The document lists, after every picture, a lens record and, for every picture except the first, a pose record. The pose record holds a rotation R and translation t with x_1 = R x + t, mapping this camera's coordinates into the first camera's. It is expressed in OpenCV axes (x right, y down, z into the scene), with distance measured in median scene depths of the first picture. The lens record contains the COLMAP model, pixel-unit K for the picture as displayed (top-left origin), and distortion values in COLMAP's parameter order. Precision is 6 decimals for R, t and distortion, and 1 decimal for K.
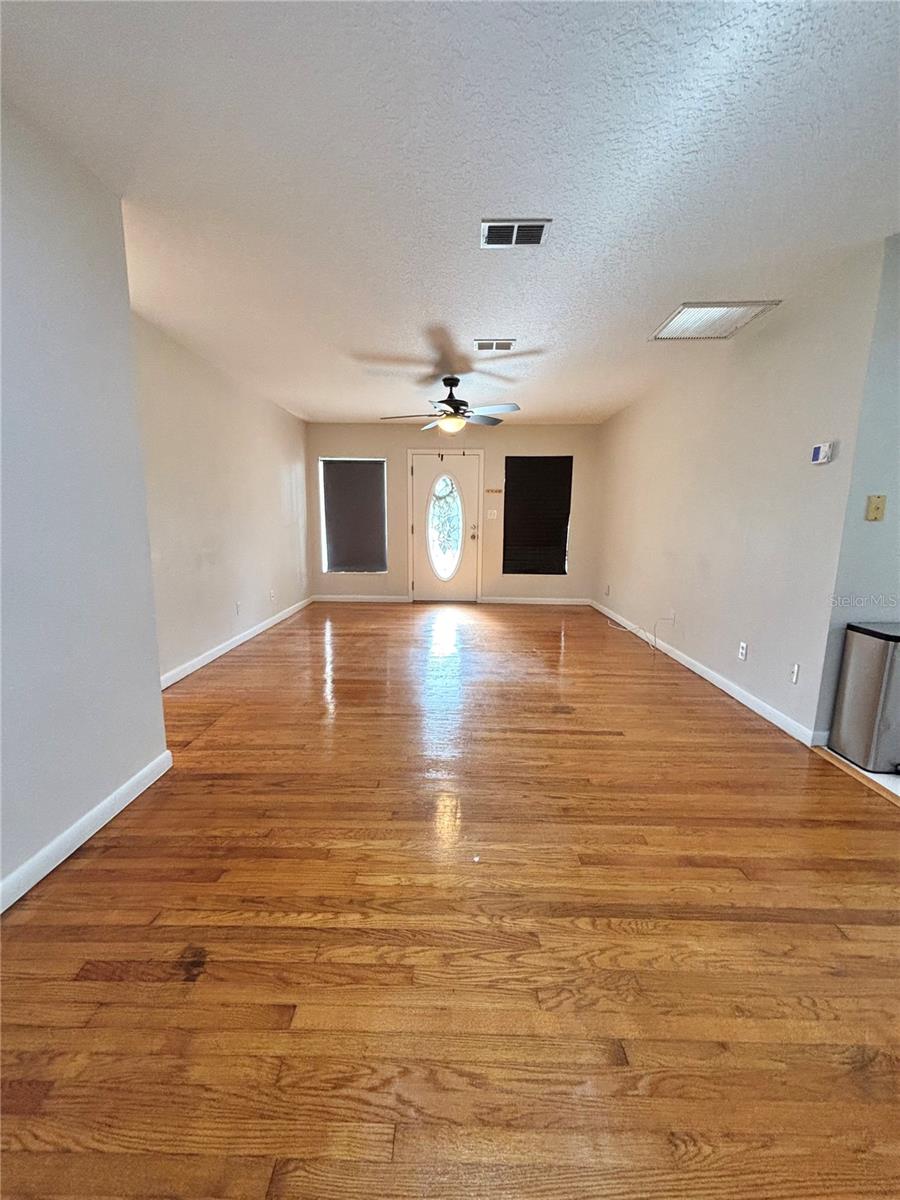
lens RADIAL K [[485.2, 0, 451.8], [0, 485.2, 606.9], [0, 0, 1]] dist [-0.000554, -0.000103]
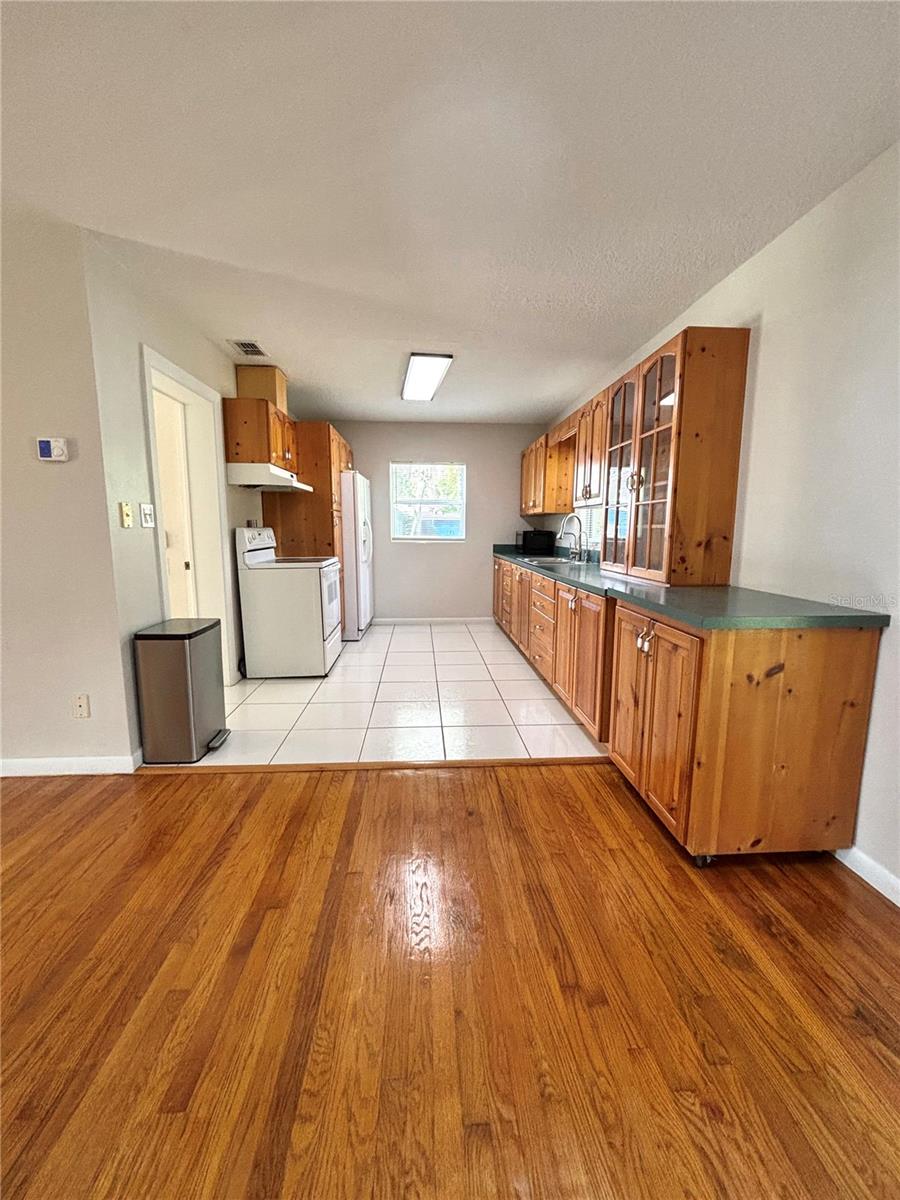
lens RADIAL K [[485.2, 0, 449.5], [0, 485.2, 602.2], [0, 0, 1]] dist [-0.000554, -0.000103]
pose [[-0.071765, -0.161672, 0.984232, -0.230860], [0.175594, 0.969316, 0.172025, -0.115053], [-0.981843, 0.185170, -0.041174, 0.567379]]
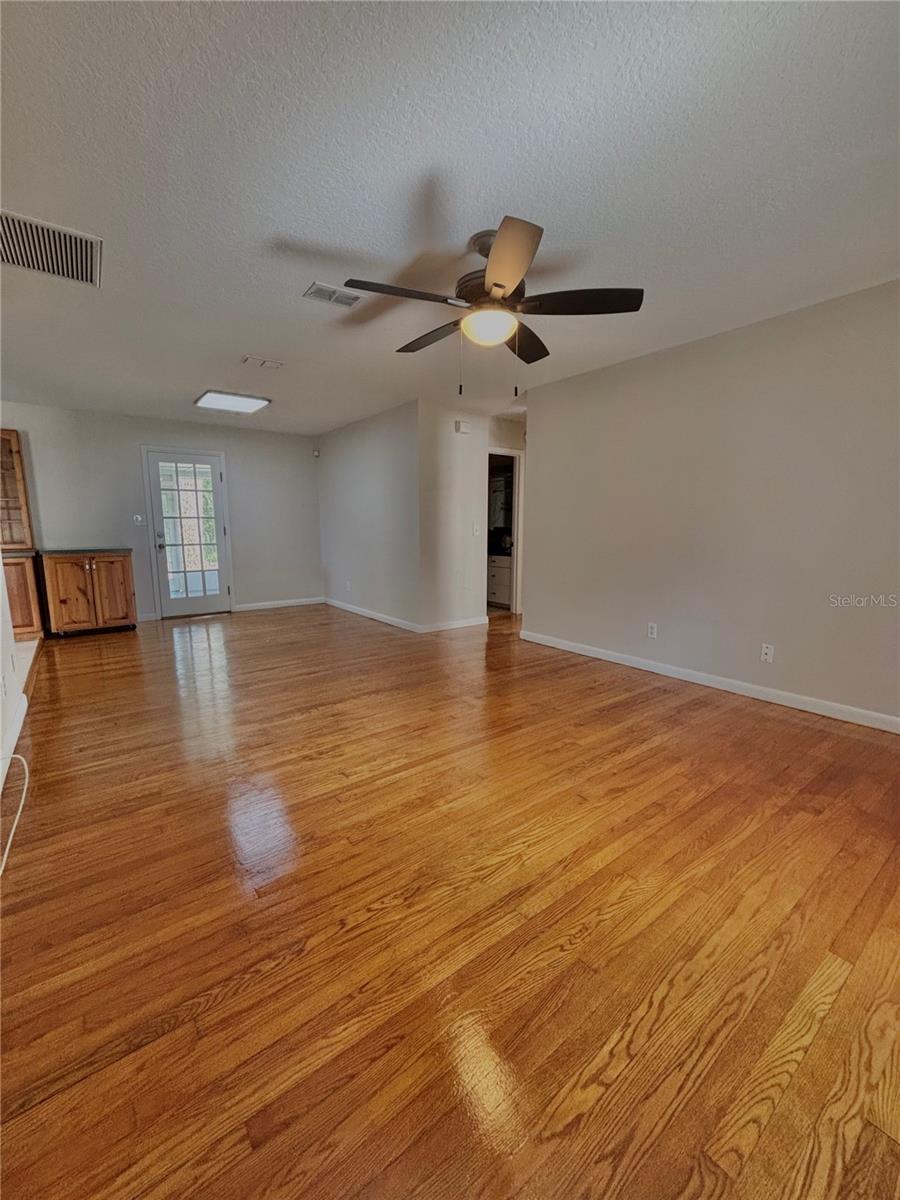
lens RADIAL K [[485.2, 0, 449.3], [0, 485.2, 600.4], [0, 0, 1]] dist [-0.000554, -0.000103]
pose [[-0.784668, 0.087825, -0.613663, 0.932839], [-0.120618, 0.949365, 0.290100, -0.664467], [0.608068, 0.301651, -0.734343, 3.613621]]
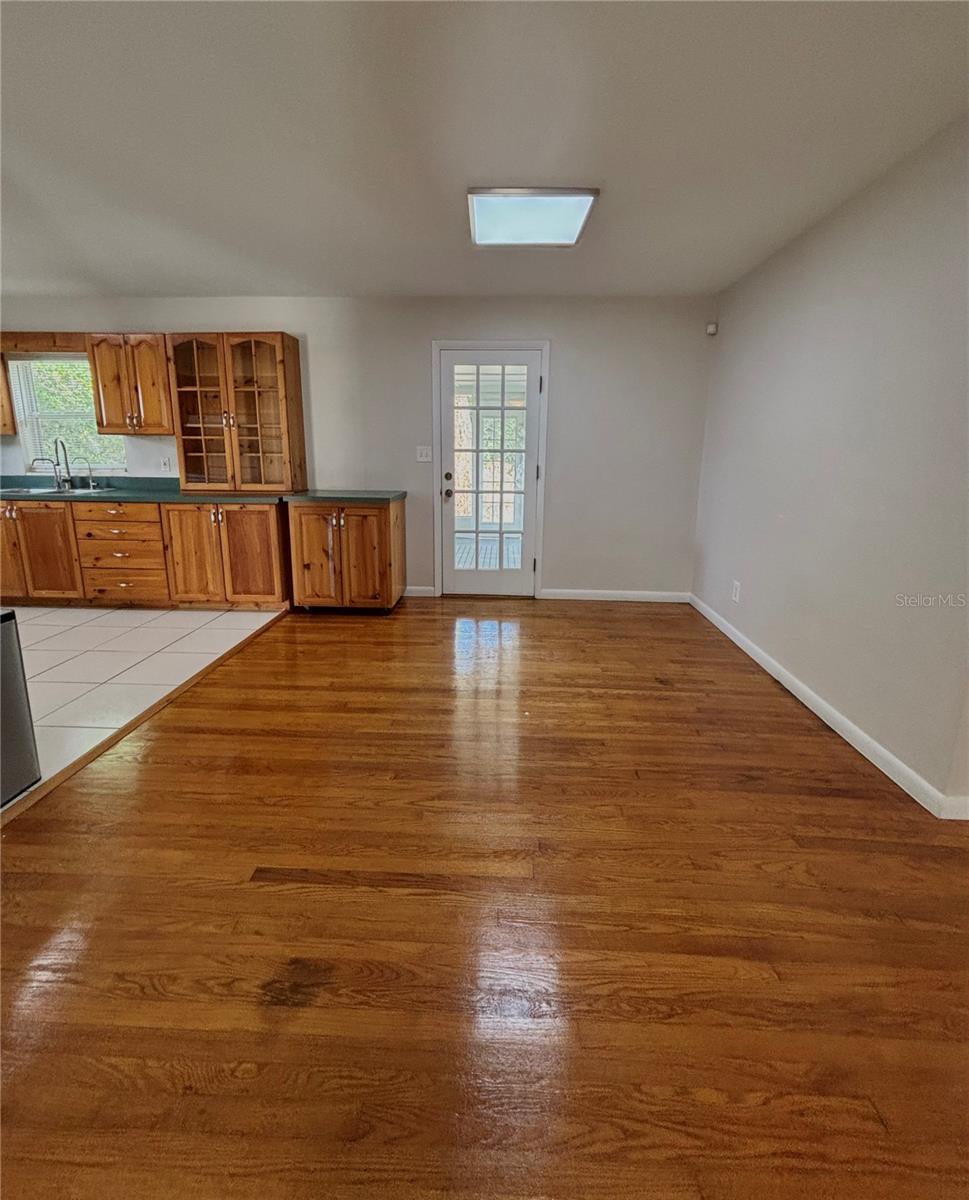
lens RADIAL K [[522.3, 0, 485.4], [0, 522.3, 555.2], [0, 0, 1]] dist [-0.001915, -0.000162]
pose [[-0.999269, -0.026641, 0.027421, 0.136185], [-0.014477, 0.927497, 0.373550, -0.445708], [-0.035385, 0.372880, -0.927205, 2.157953]]
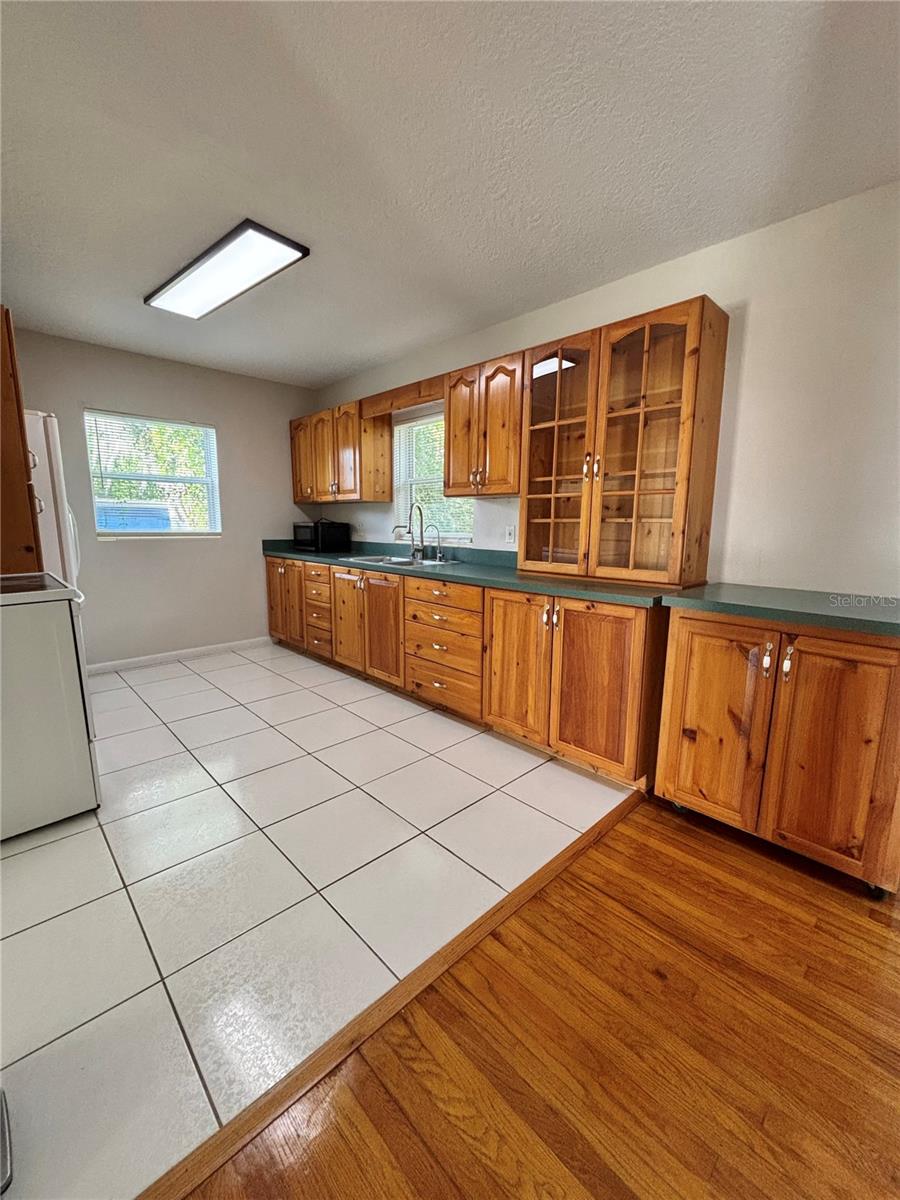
lens RADIAL K [[485.2, 0, 448.7], [0, 485.2, 598.6], [0, 0, 1]] dist [-0.000554, -0.000103]
pose [[-0.699819, -0.131698, 0.702075, 0.620621], [0.111208, 0.950786, 0.289202, -0.208827], [-0.705611, 0.280466, -0.650732, 1.118046]]
